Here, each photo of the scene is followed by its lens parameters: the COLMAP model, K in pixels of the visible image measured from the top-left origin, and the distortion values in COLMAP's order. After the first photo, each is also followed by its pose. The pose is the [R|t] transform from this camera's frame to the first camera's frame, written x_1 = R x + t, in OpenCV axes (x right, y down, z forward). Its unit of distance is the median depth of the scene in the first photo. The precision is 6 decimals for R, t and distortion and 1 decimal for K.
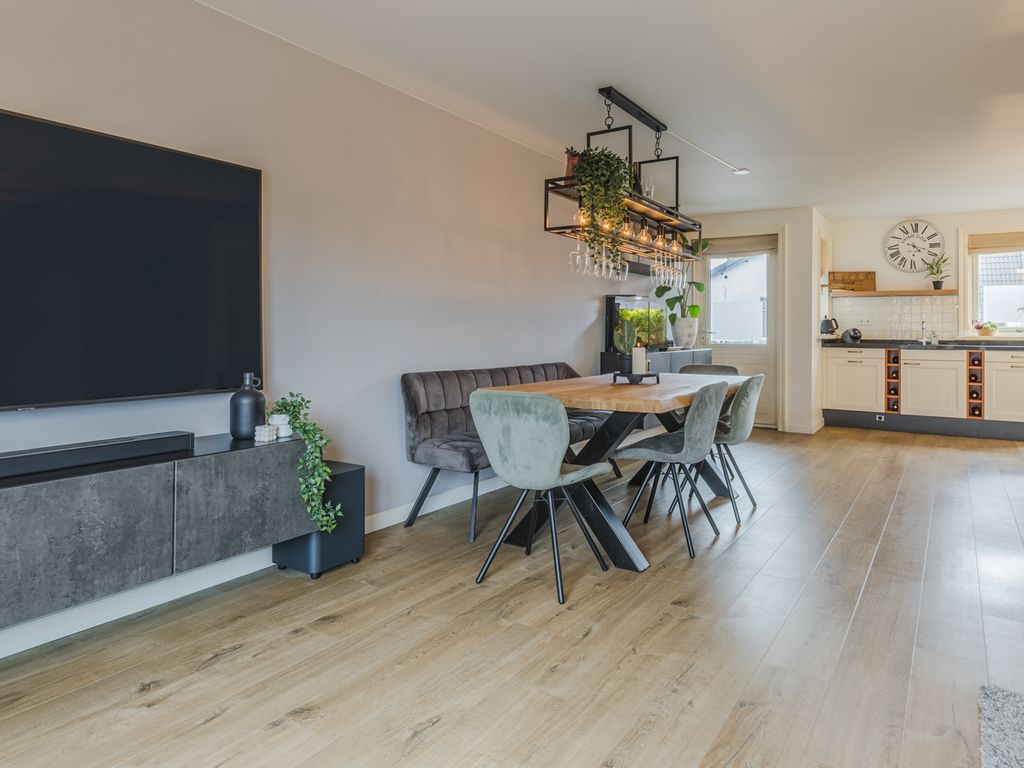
lens RADIAL K [[652.2, 0, 514.4], [0, 652.2, 327.7], [0, 0, 1]] dist [-0.007148, -0.002891]
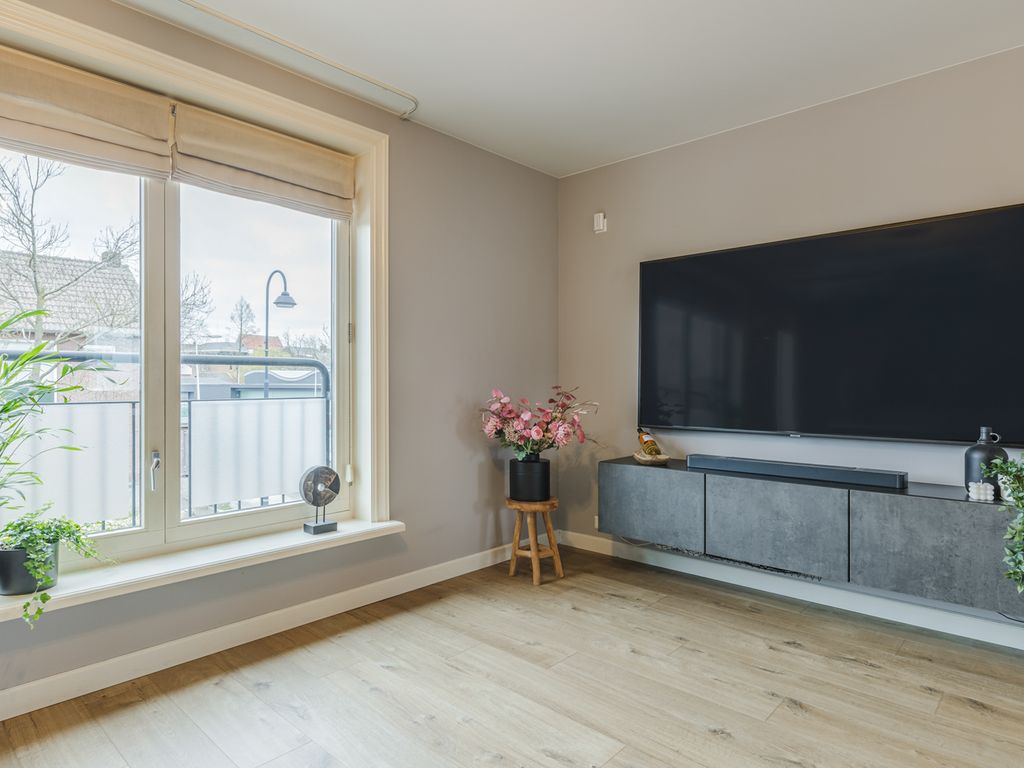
lens RADIAL K [[598.4, 0, 512.0], [0, 598.4, 384.0], [0, 0, 1]] dist [0.001027, 0.000232]
pose [[-0.149085, -0.003522, -0.988818, 0.668068], [0.002379, 0.999989, -0.003921, 0.008815], [0.988822, -0.002937, -0.149075, 0.523691]]
